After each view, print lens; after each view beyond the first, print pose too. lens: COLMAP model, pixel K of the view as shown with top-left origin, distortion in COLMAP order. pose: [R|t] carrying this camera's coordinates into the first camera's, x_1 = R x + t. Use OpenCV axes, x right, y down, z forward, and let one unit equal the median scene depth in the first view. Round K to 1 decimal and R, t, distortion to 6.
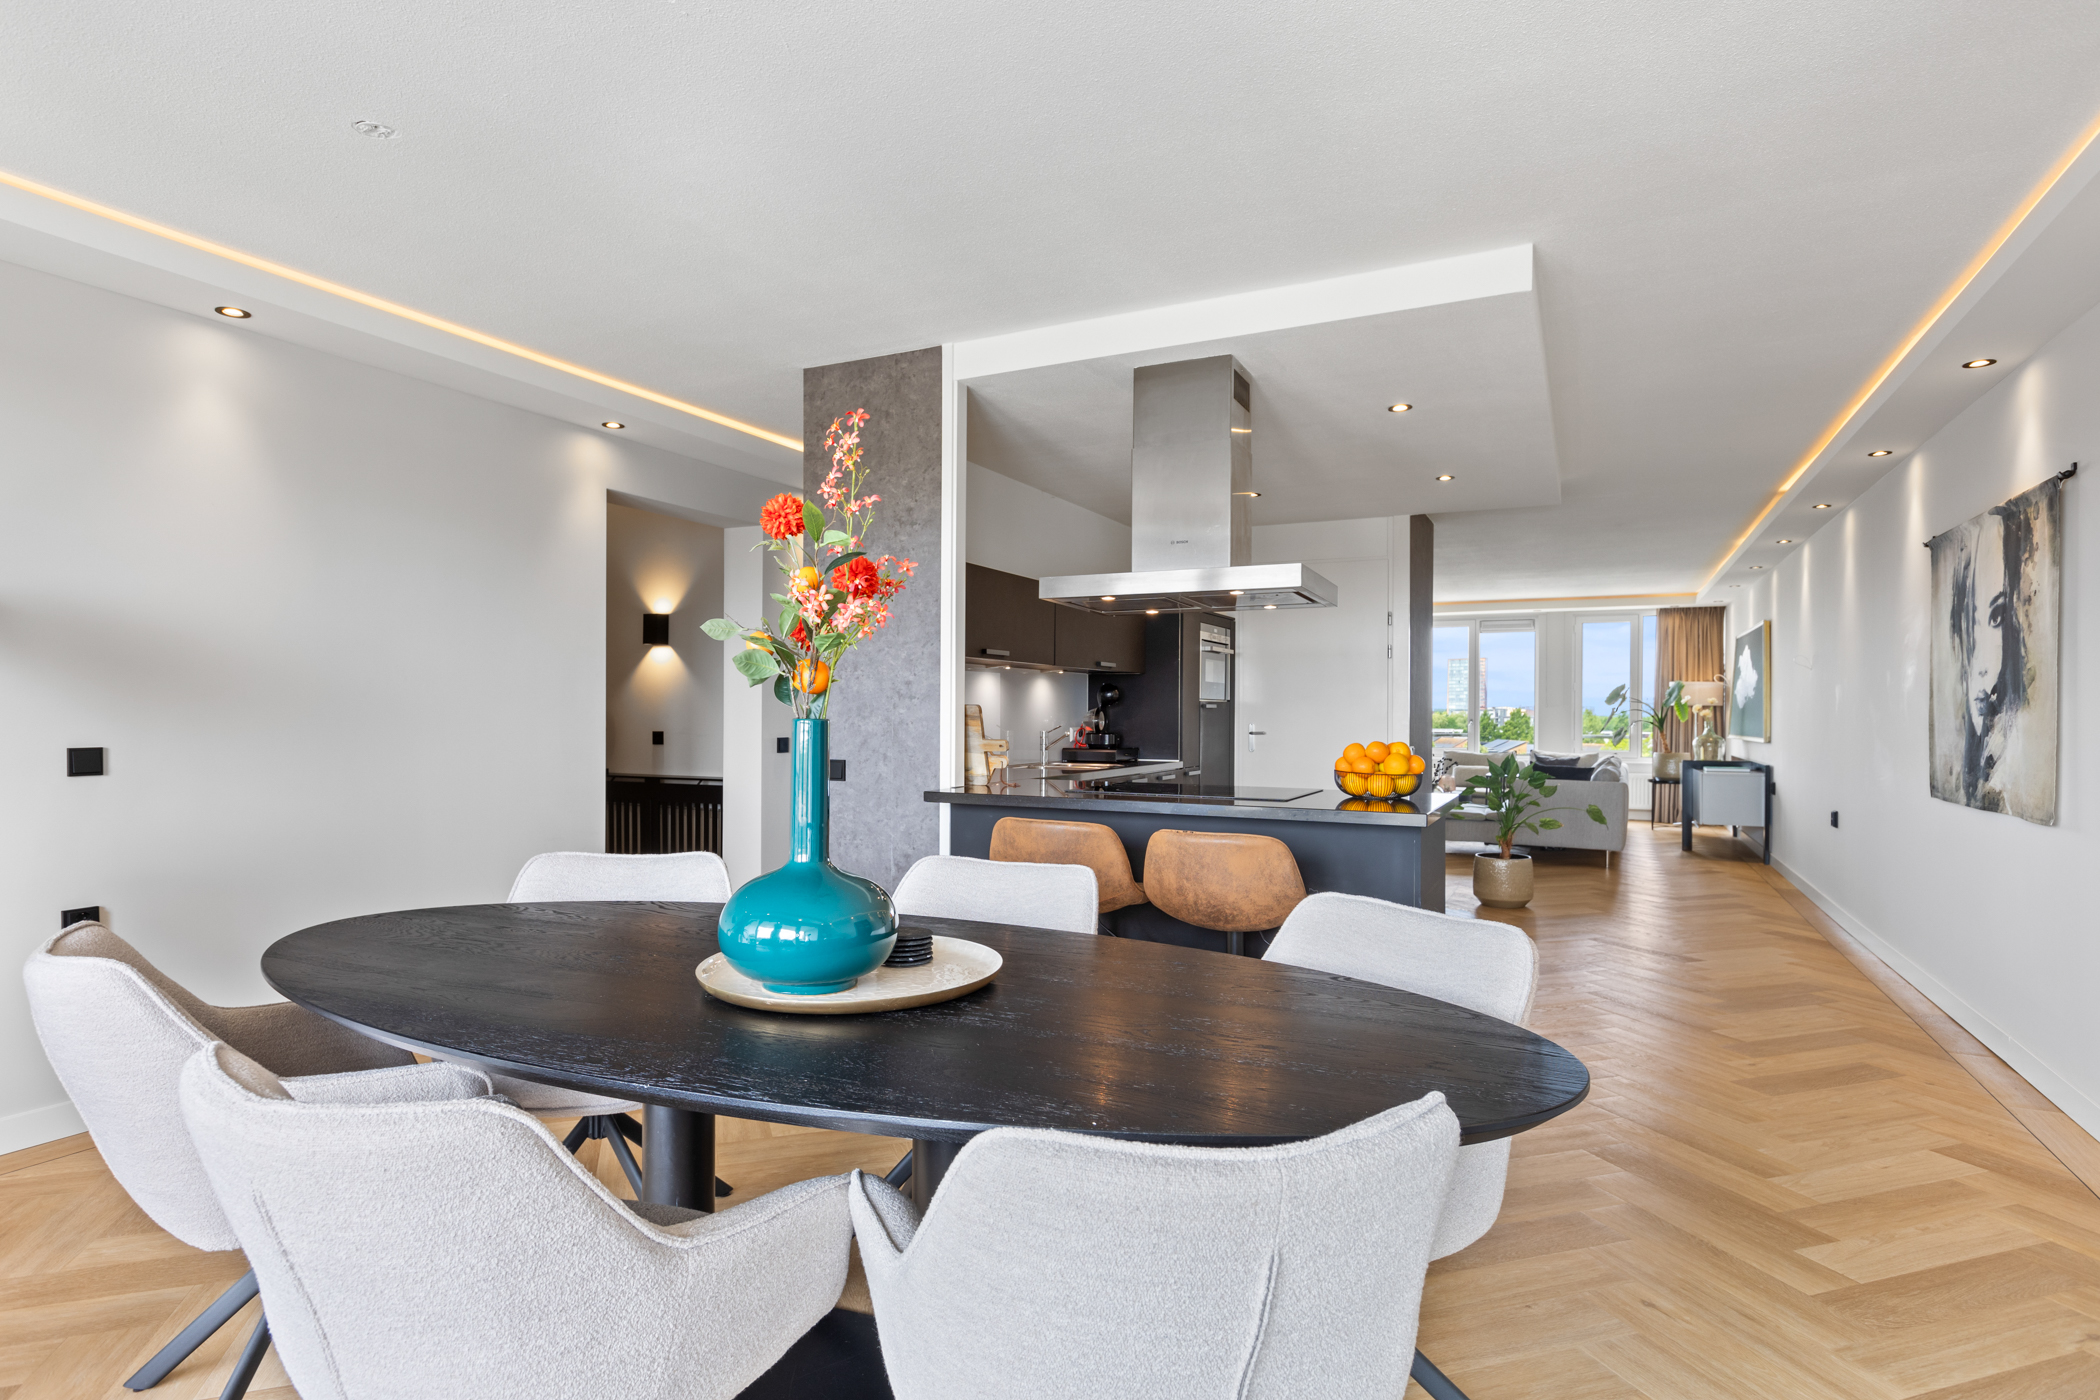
lens RADIAL K [[1124.0, 0, 1023.9], [0, 1124.0, 722.2], [0, 0, 1]] dist [-0.000942, 0.001648]
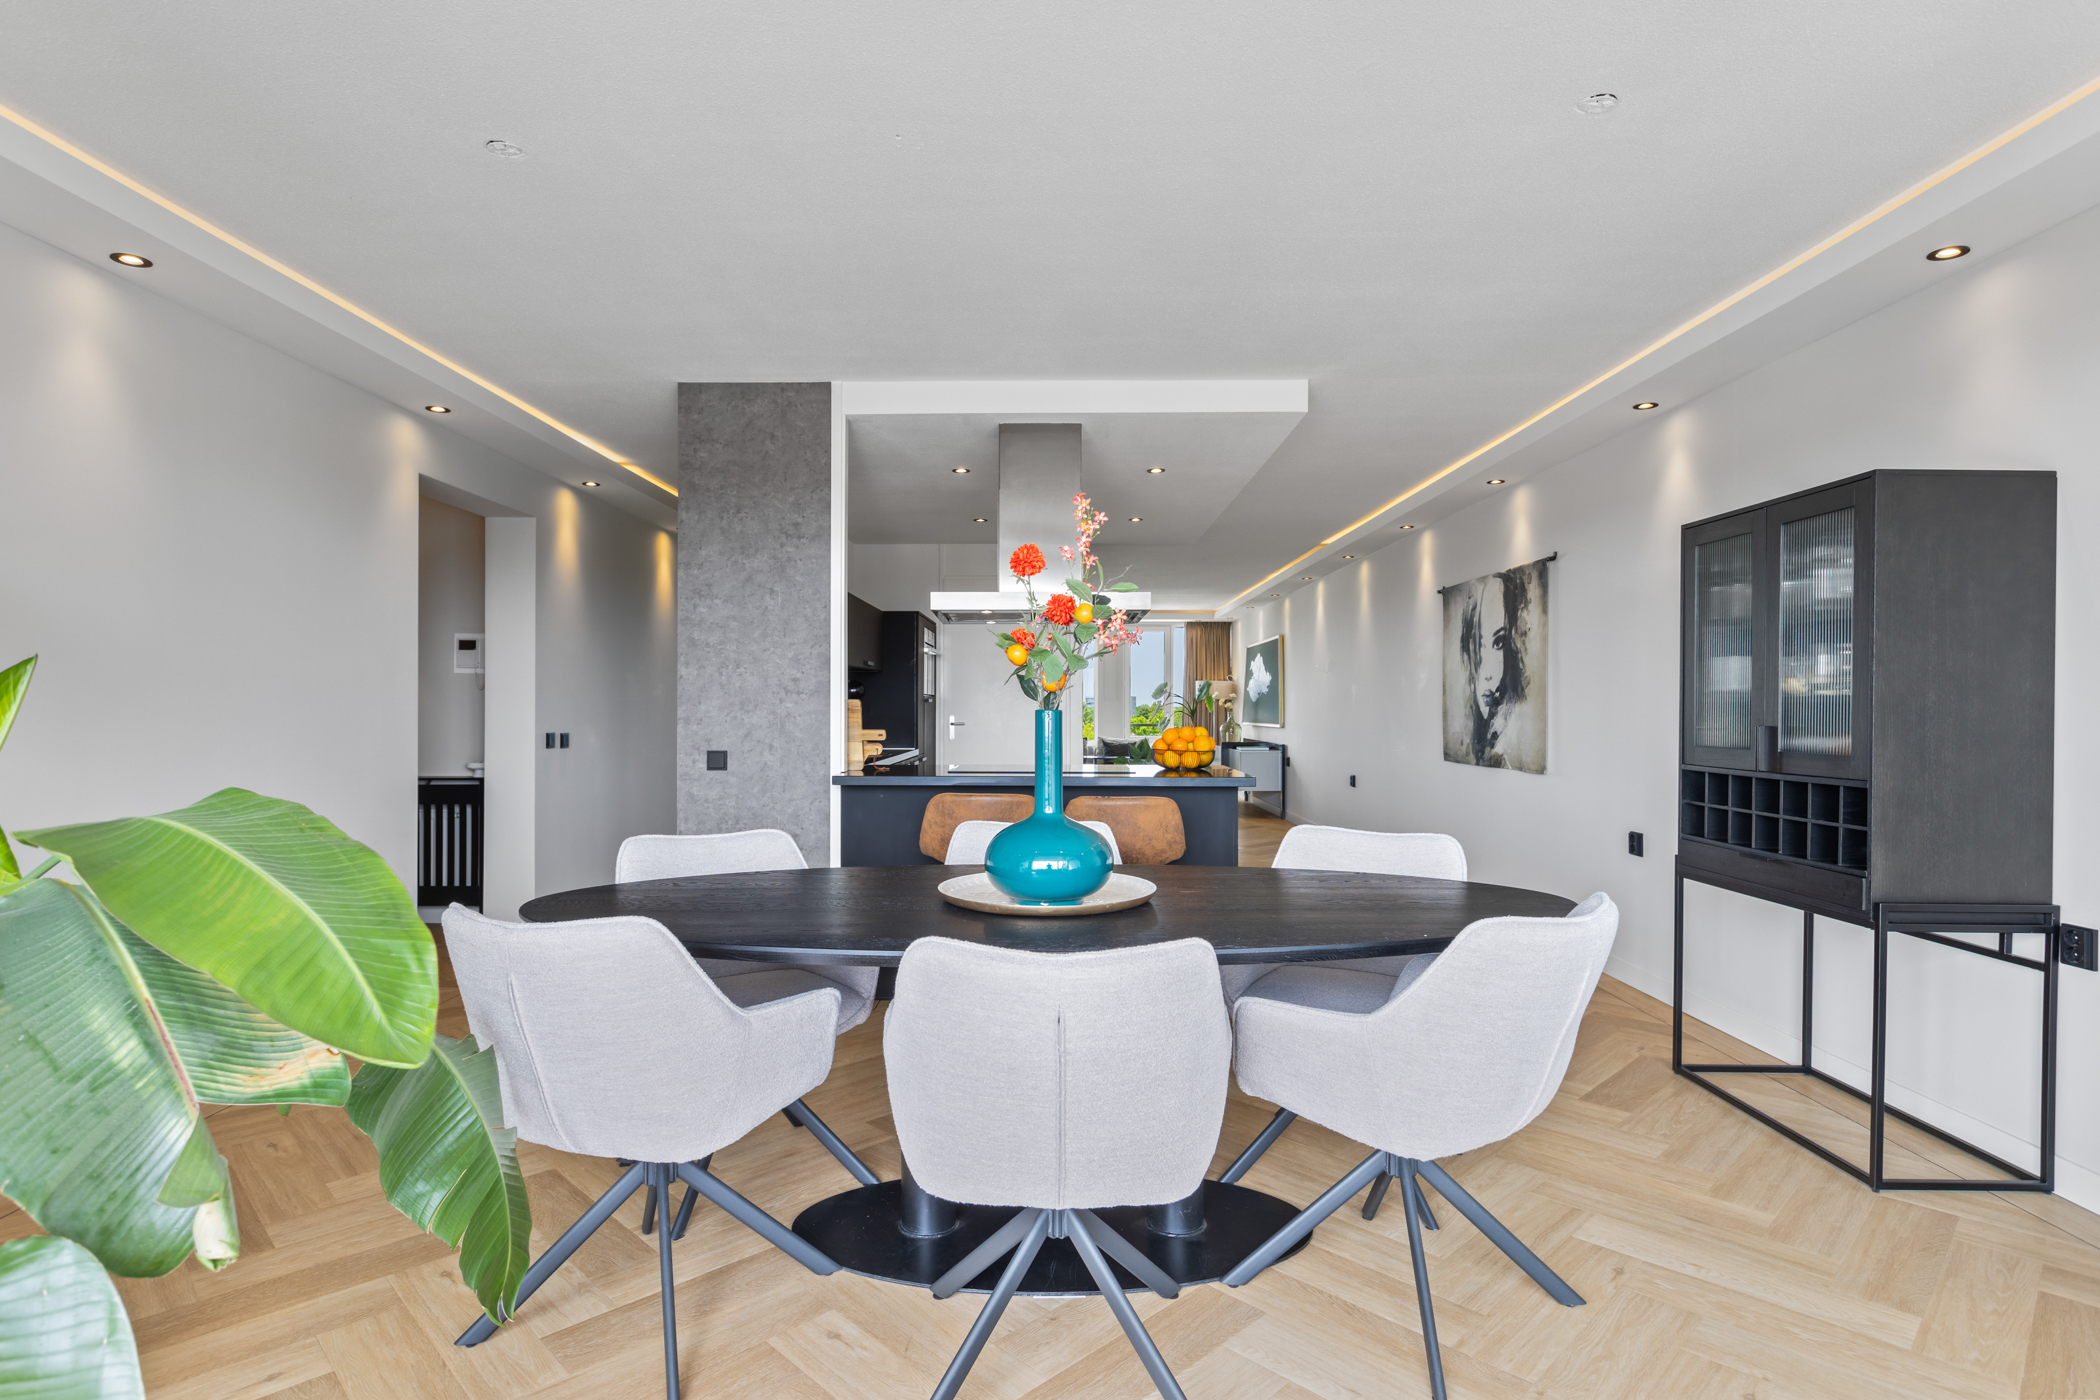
lens RADIAL K [[1107.3, 0, 1038.6], [0, 1107.3, 707.5], [0, 0, 1]] dist [-0.003954, -0.000587]
pose [[0.895080, -0.003837, 0.445888, -0.365396], [0.007322, 0.999955, -0.006093, 0.000702], [-0.445845, 0.008719, 0.895068, -0.084680]]
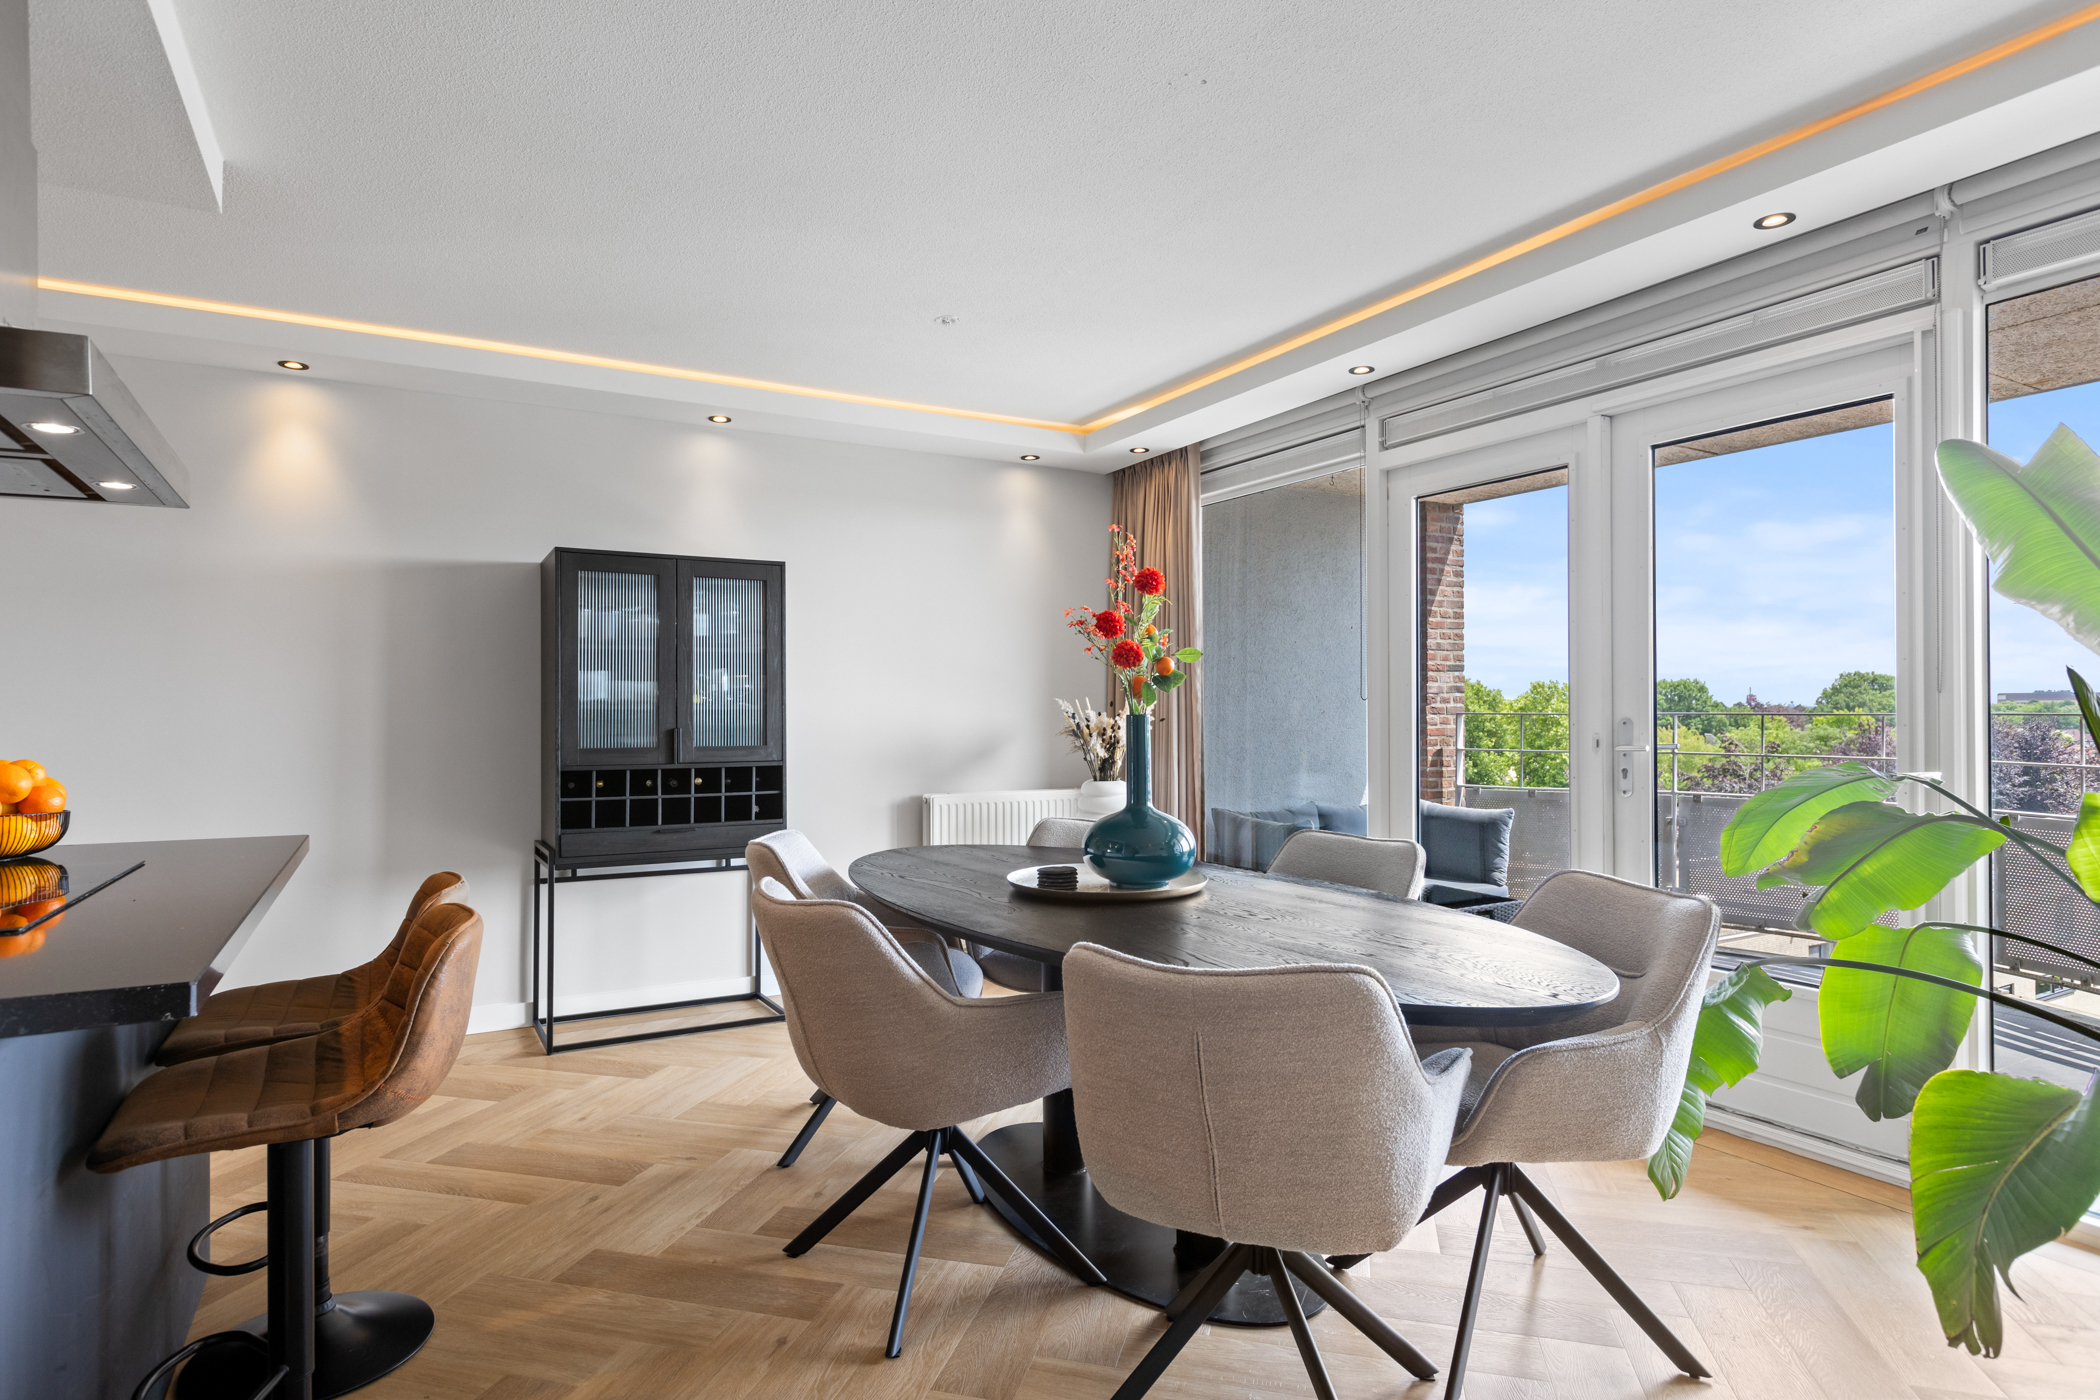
lens RADIAL K [[1115.8, 0, 1050.0], [0, 1115.8, 700.0], [0, 0, 1]] dist [-0.001030, -0.000603]
pose [[-0.838157, -0.001796, 0.545427, -0.398752], [-0.000392, 0.999996, 0.002690, -0.014894], [-0.545429, 0.002041, -0.838154, 1.018872]]
